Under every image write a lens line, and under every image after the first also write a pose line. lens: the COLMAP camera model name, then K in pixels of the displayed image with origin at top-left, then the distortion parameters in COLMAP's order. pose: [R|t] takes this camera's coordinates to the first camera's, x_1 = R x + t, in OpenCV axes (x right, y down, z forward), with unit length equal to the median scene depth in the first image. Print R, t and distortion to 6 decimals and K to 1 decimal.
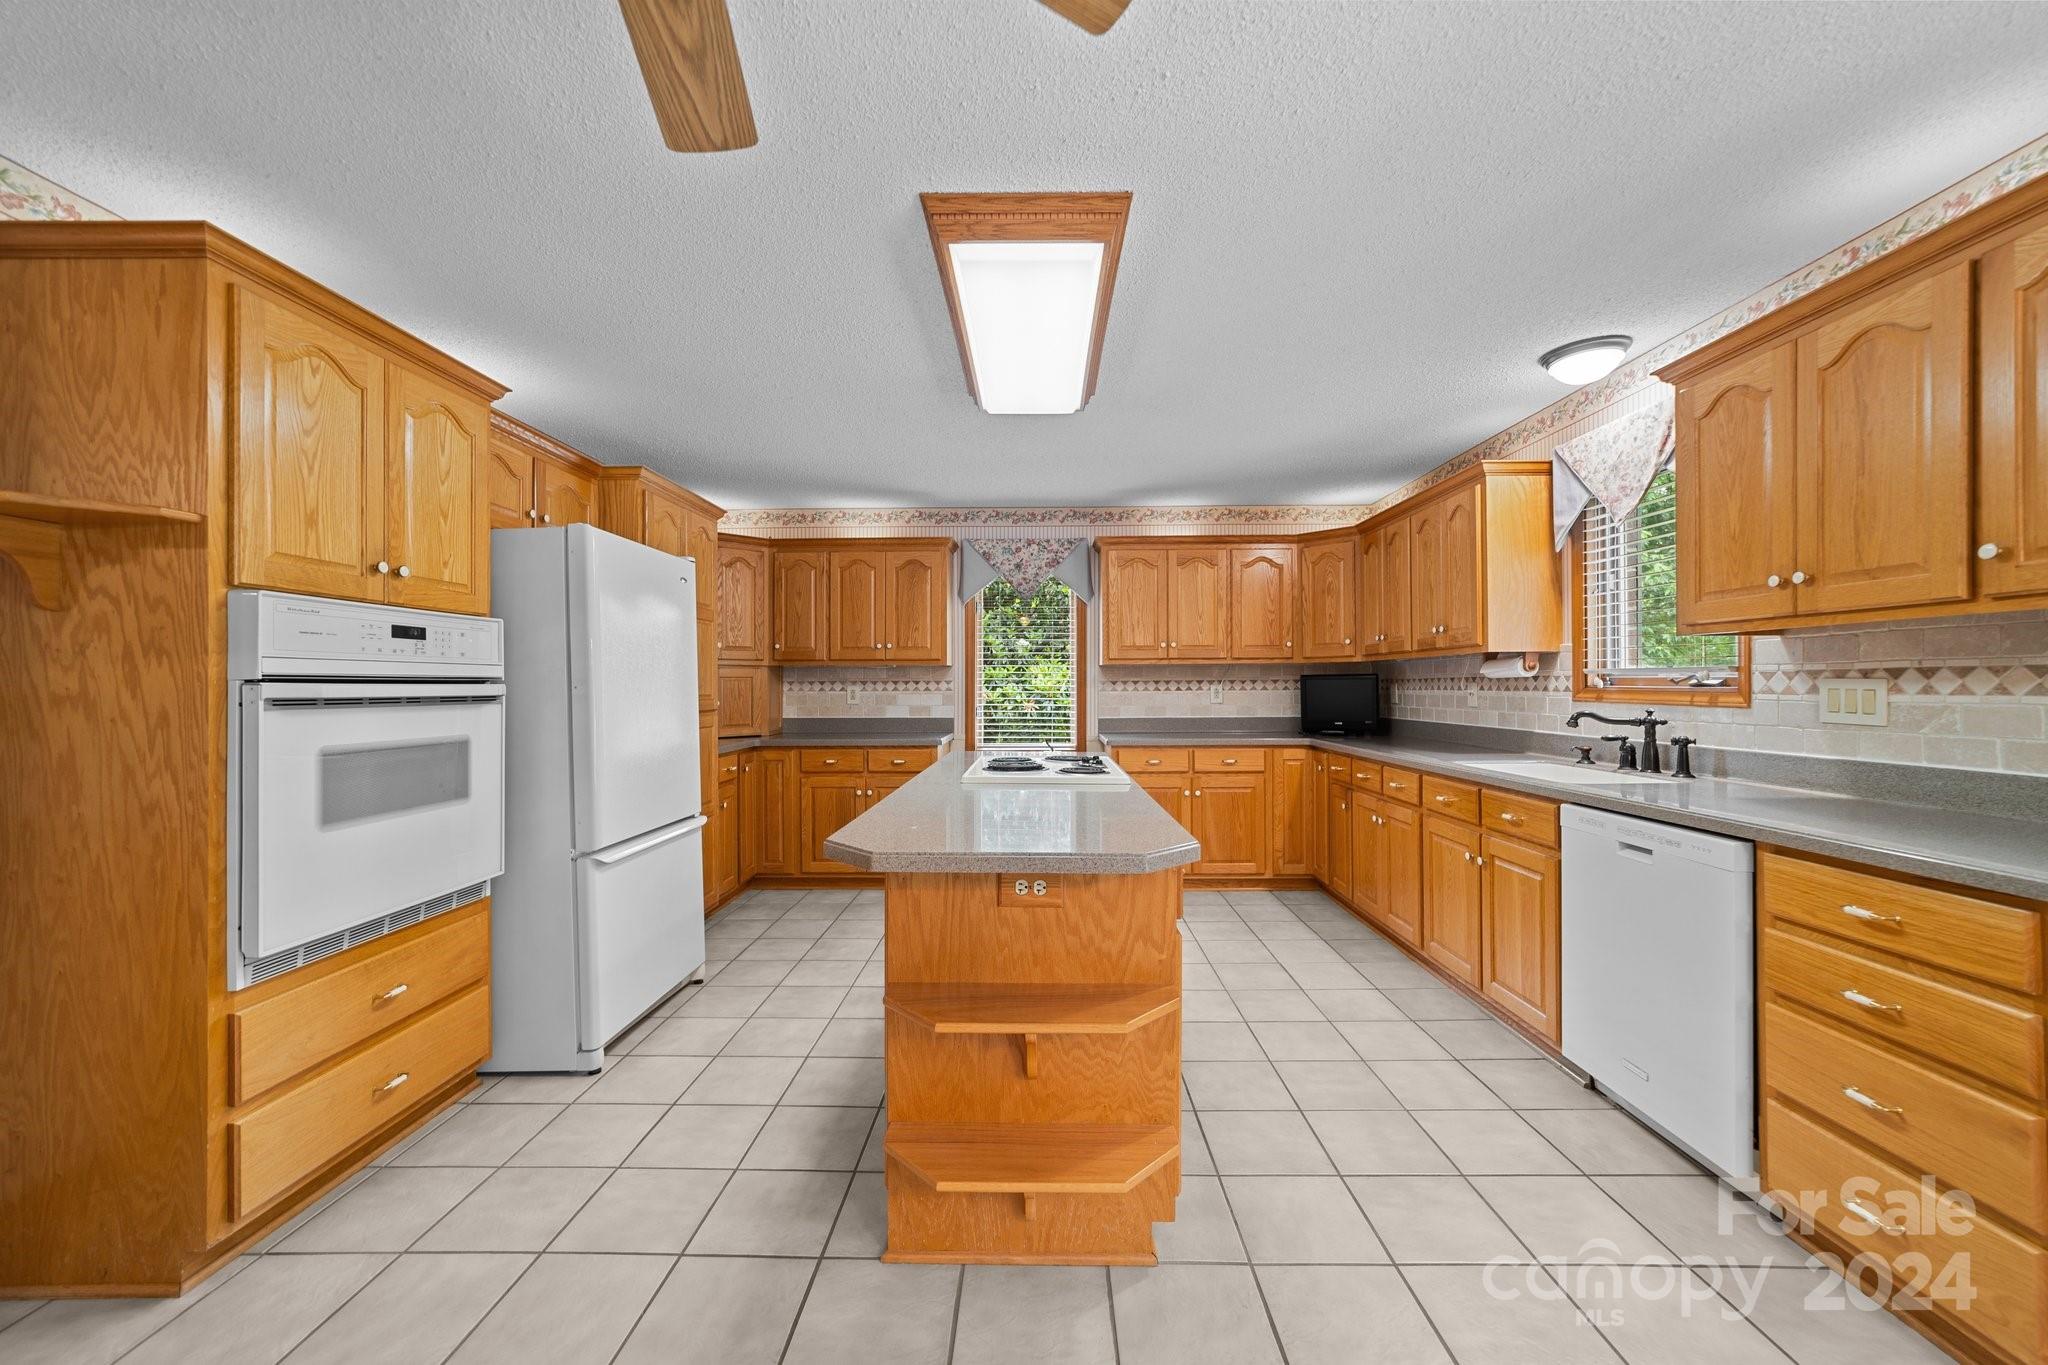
lens RADIAL K [[786.7, 0, 1026.0], [0, 786.7, 682.9], [0, 0, 1]] dist [-0.020349, 0.009642]
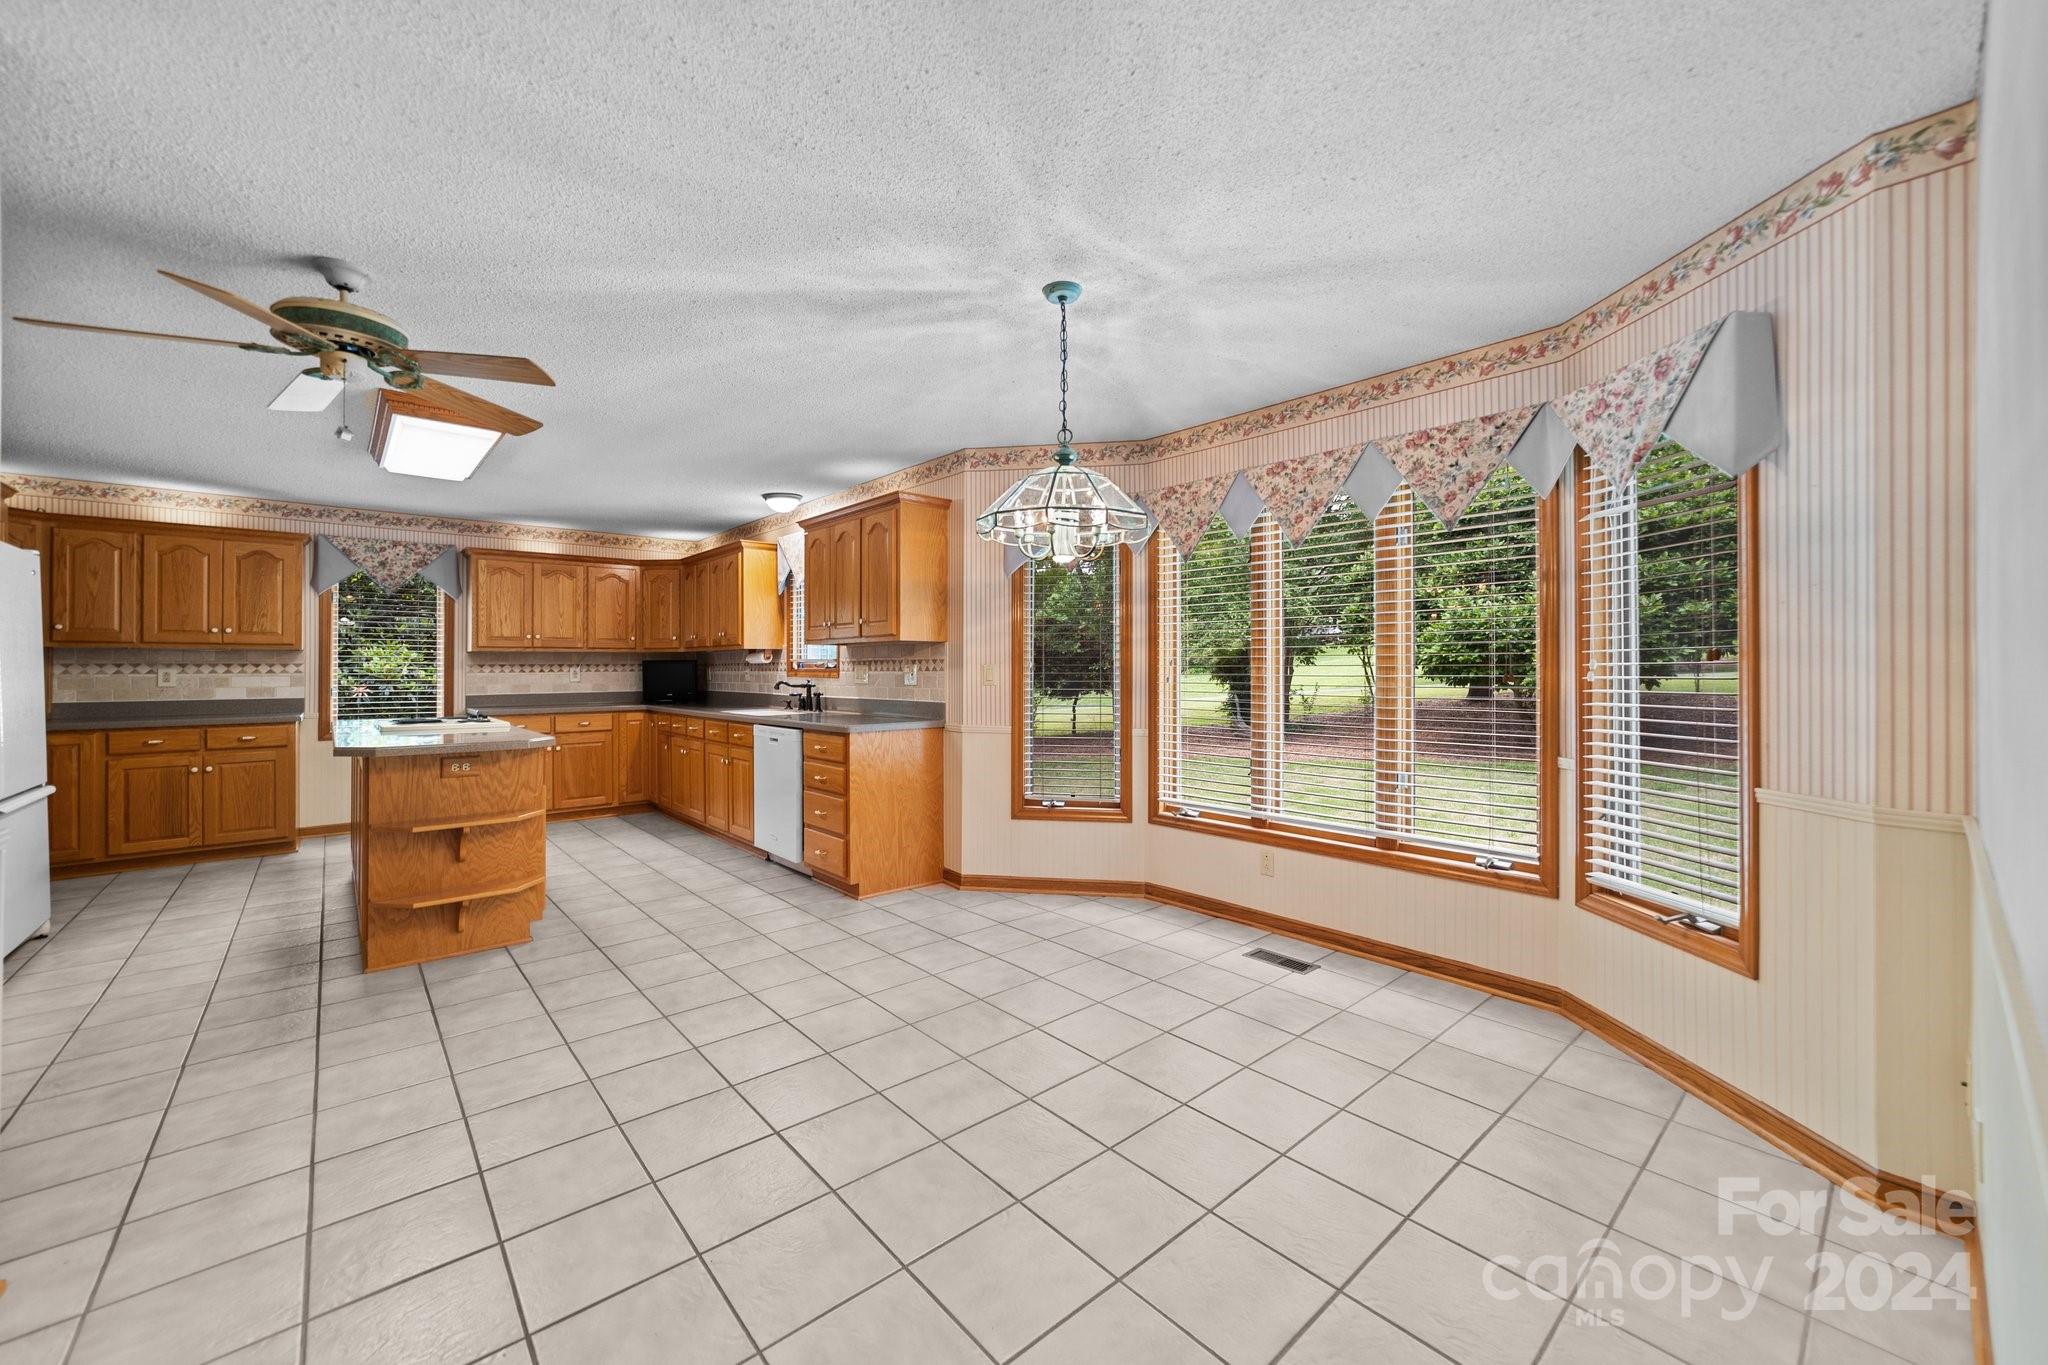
lens RADIAL K [[797.2, 0, 1021.4], [0, 797.2, 663.4], [0, 0, 1]] dist [-0.017849, 0.009715]
pose [[0.739775, 0.004111, 0.672842, -0.136332], [-0.001344, 0.999988, -0.004632, 0.000703], [-0.672853, 0.002522, 0.739772, -0.672455]]
